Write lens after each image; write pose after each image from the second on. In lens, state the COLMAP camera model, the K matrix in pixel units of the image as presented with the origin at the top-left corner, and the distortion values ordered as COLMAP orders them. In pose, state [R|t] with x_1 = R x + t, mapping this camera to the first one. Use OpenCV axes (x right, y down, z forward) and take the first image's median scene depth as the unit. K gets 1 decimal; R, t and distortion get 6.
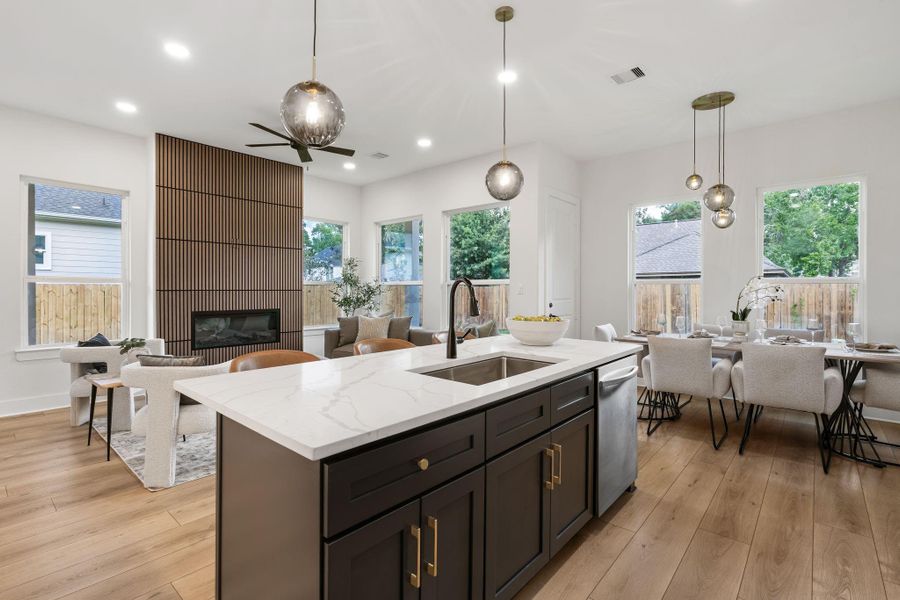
lens RADIAL K [[424.8, 0, 450.6], [0, 424.8, 292.4], [0, 0, 1]] dist [-0.002111, 0.000613]
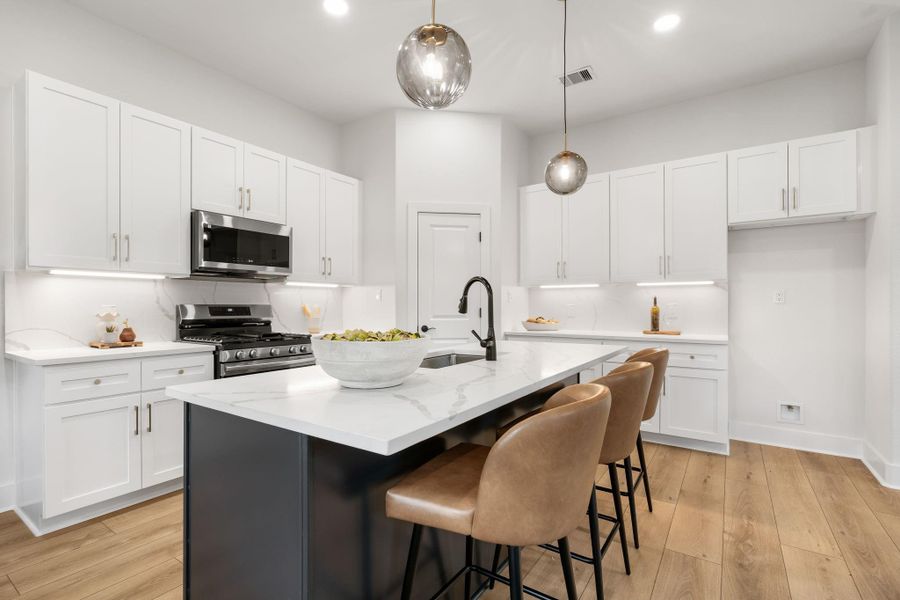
lens RADIAL K [[421.2, 0, 433.9], [0, 421.2, 306.1], [0, 0, 1]] dist [-0.002777, -0.000070]
pose [[-0.995112, -0.002864, -0.098706, 0.083619], [-0.003879, 0.999941, 0.010098, 0.009562], [0.098672, 0.010431, -0.995065, 0.737443]]
